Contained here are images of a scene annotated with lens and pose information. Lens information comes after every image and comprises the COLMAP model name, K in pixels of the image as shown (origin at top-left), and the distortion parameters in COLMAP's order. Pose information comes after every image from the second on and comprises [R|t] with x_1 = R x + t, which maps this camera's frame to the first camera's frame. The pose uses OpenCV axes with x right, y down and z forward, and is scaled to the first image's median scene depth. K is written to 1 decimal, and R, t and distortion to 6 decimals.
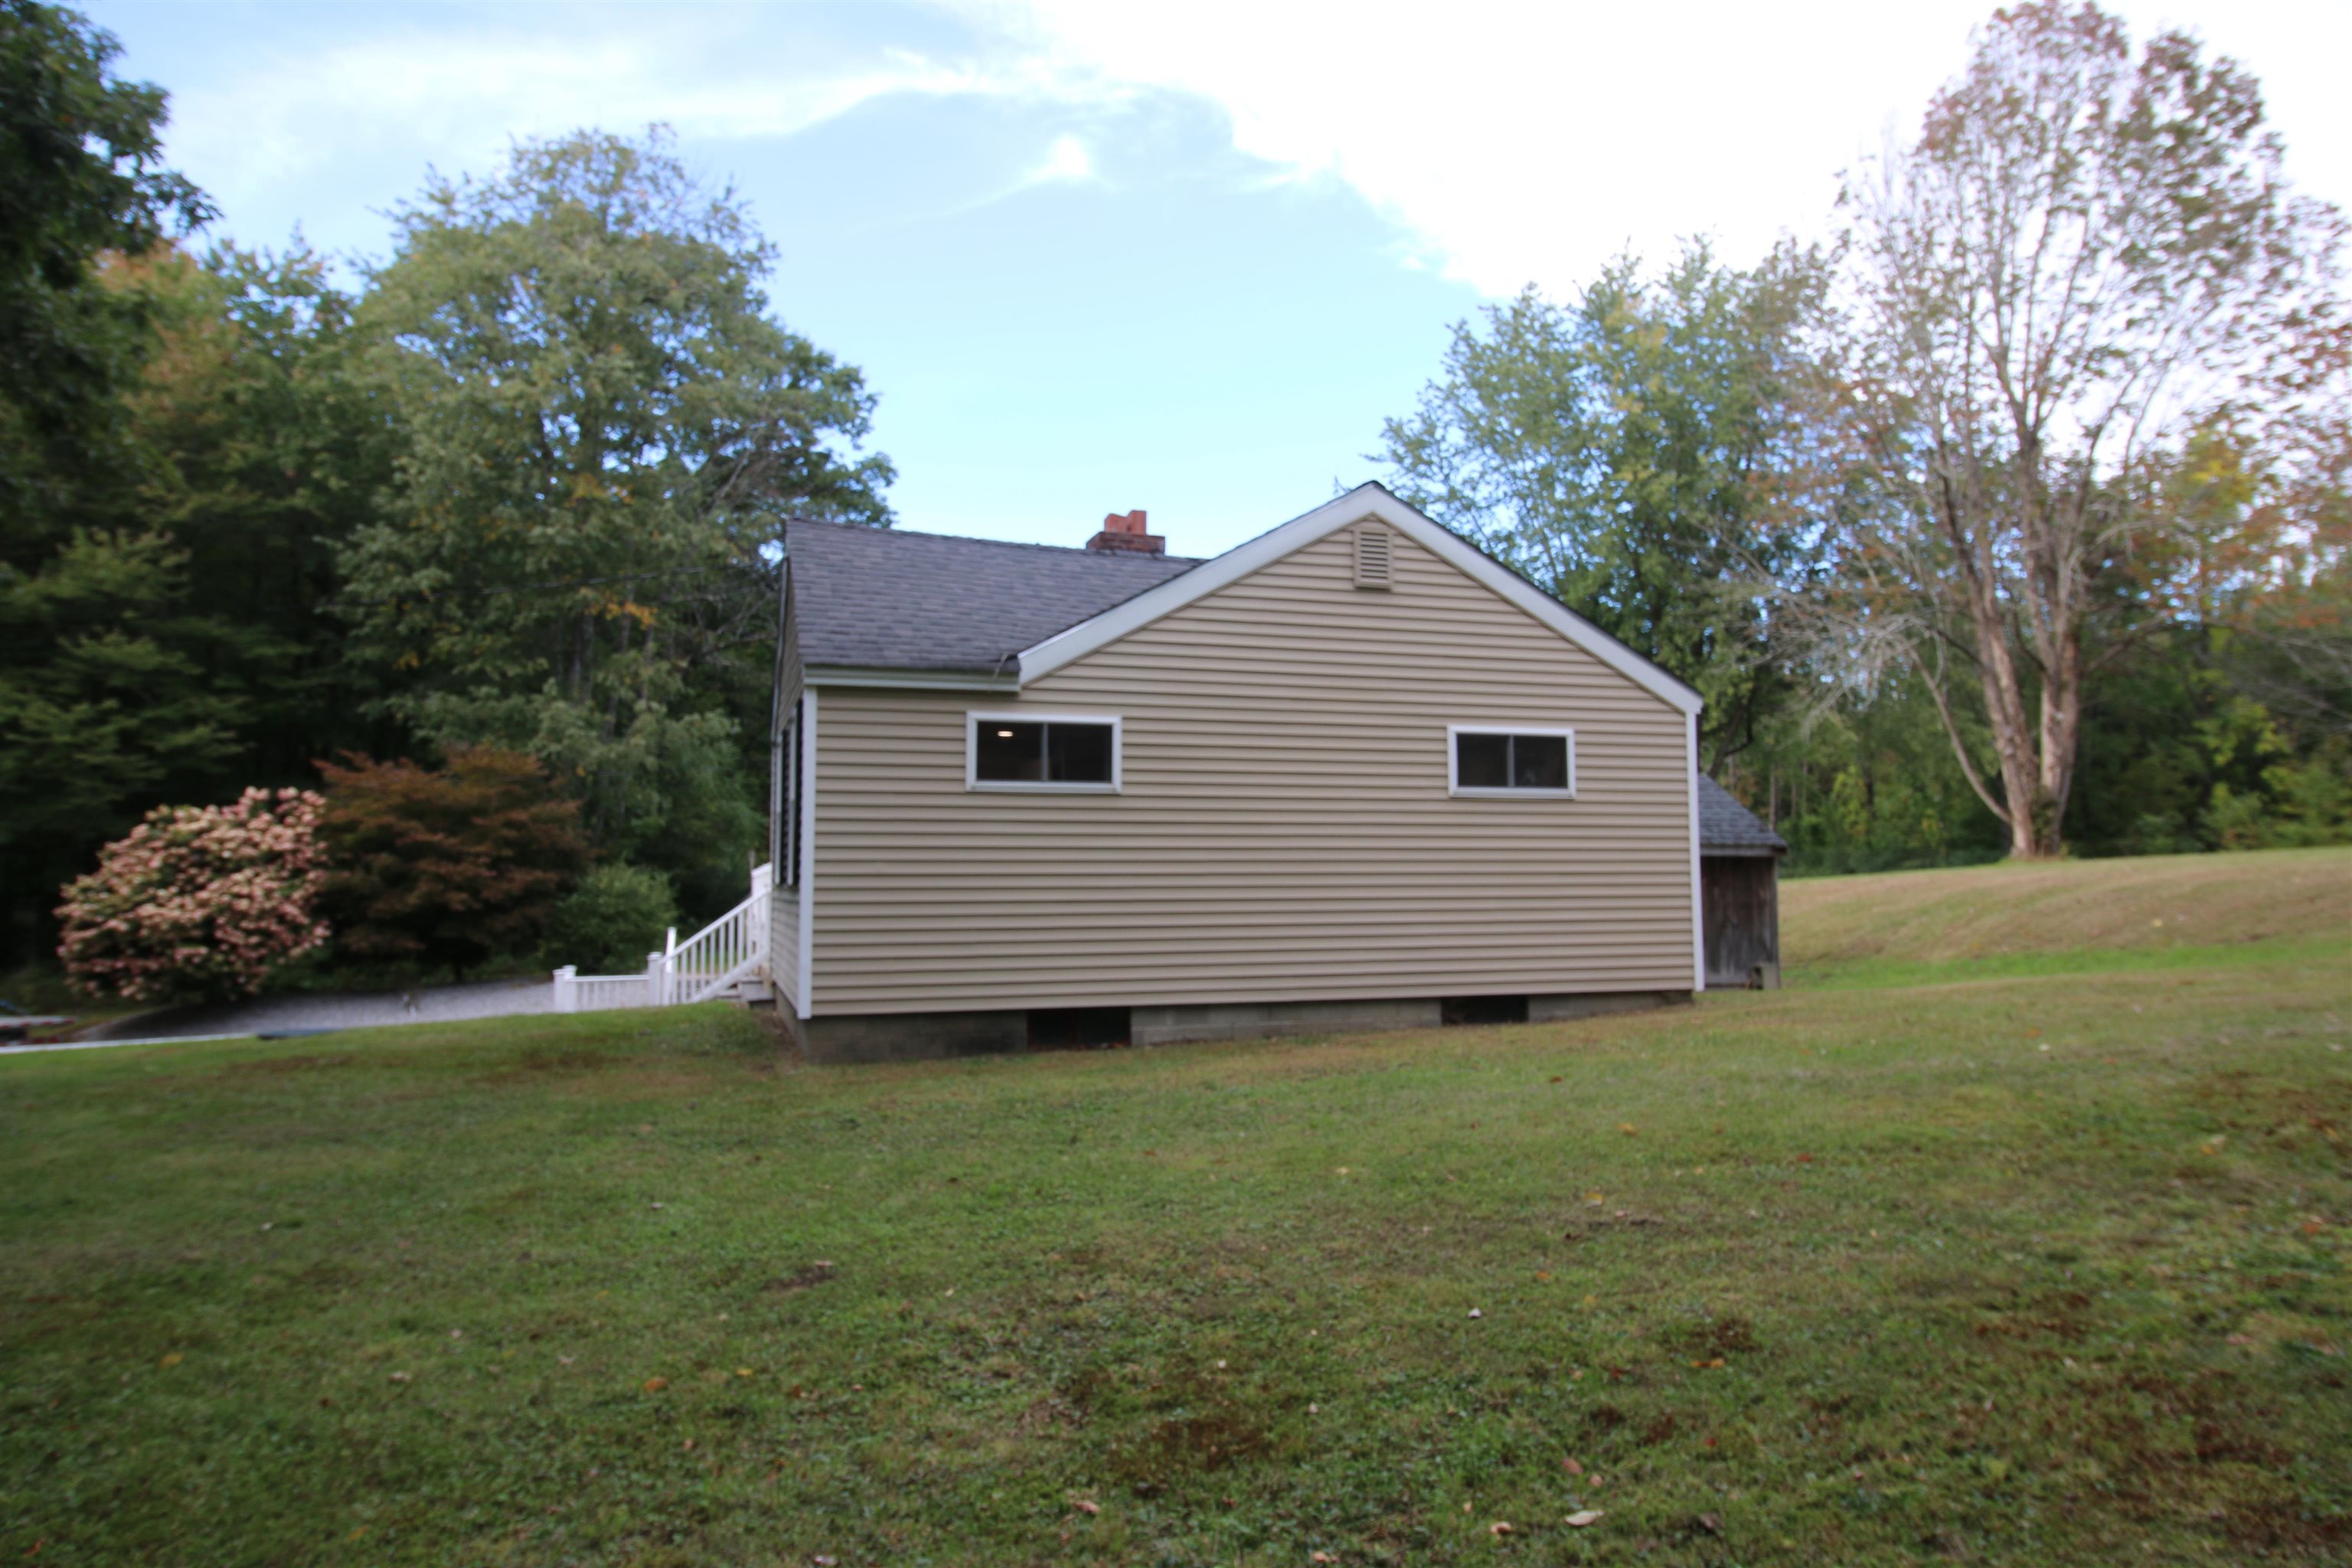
lens RADIAL K [[1508.3, 0, 1176.0], [0, 1508.3, 784.0], [0, 0, 1]] dist [0.004781, -0.007280]
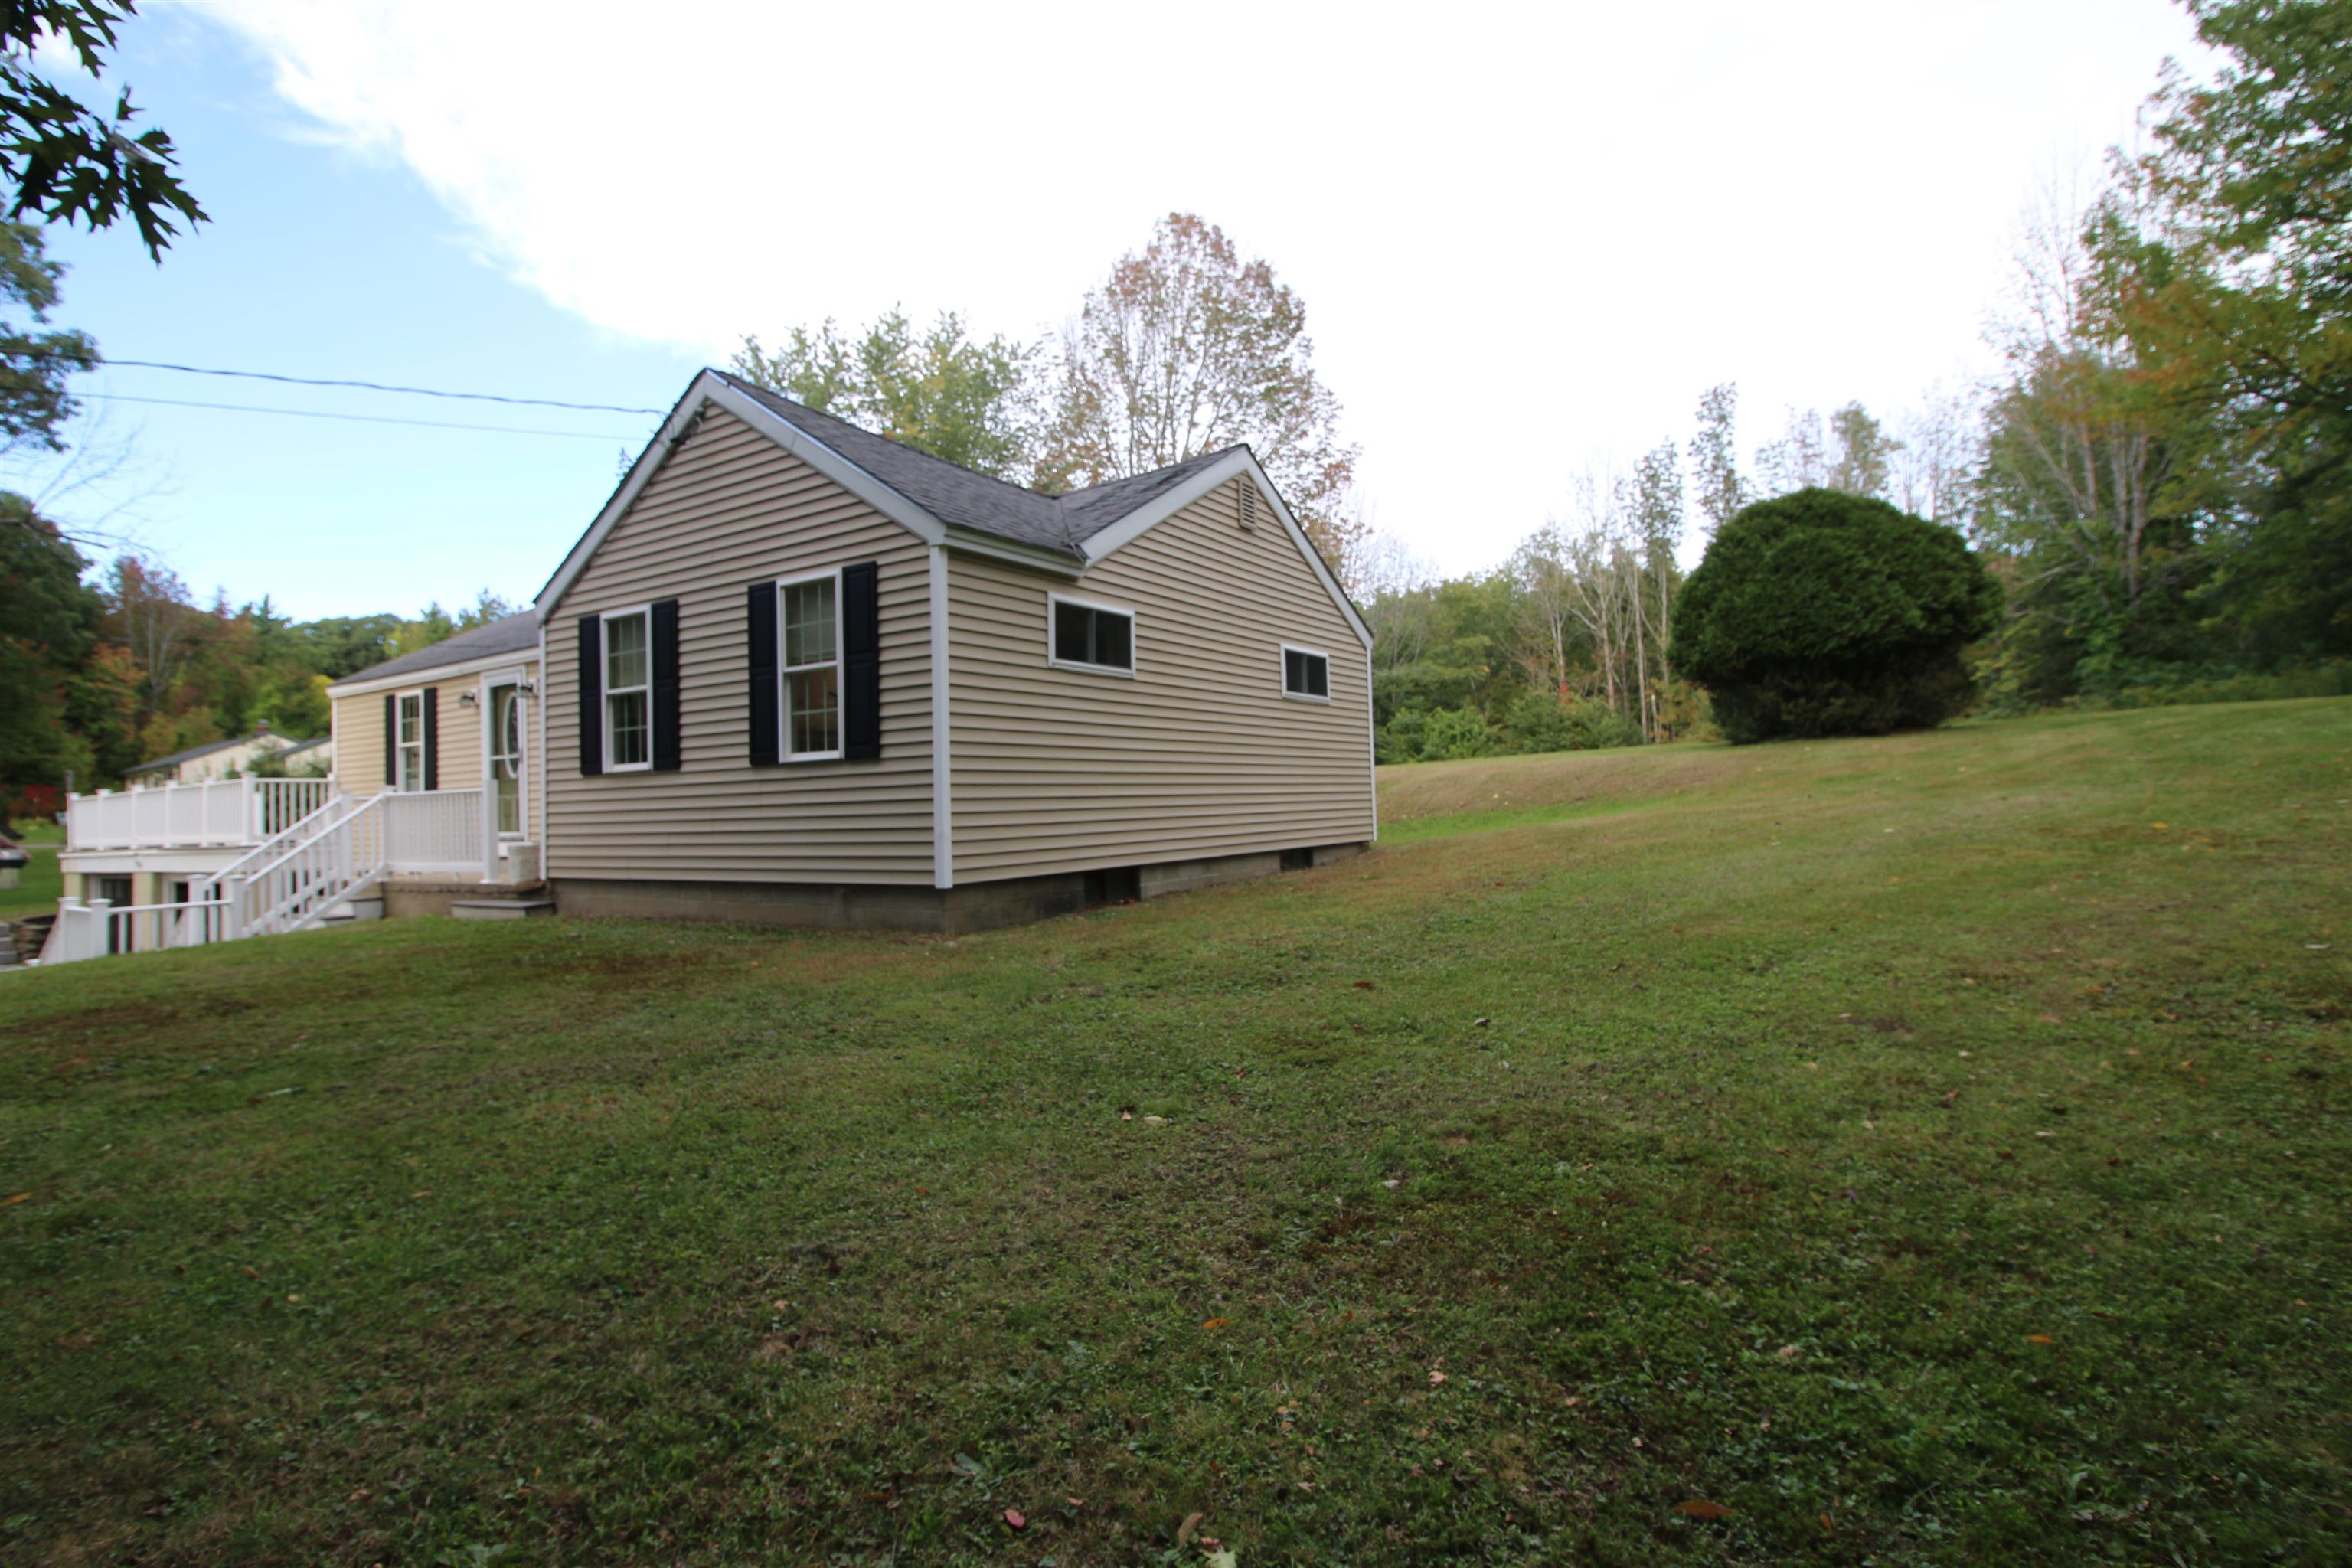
lens RADIAL K [[1132.8, 0, 1176.0], [0, 1132.8, 784.0], [0, 0, 1]] dist [0.001925, 0.000268]
pose [[0.783423, -0.005733, 0.621463, -0.468200], [-0.020542, 0.999172, 0.035112, 0.047194], [-0.621149, -0.040274, 0.782657, 0.269422]]
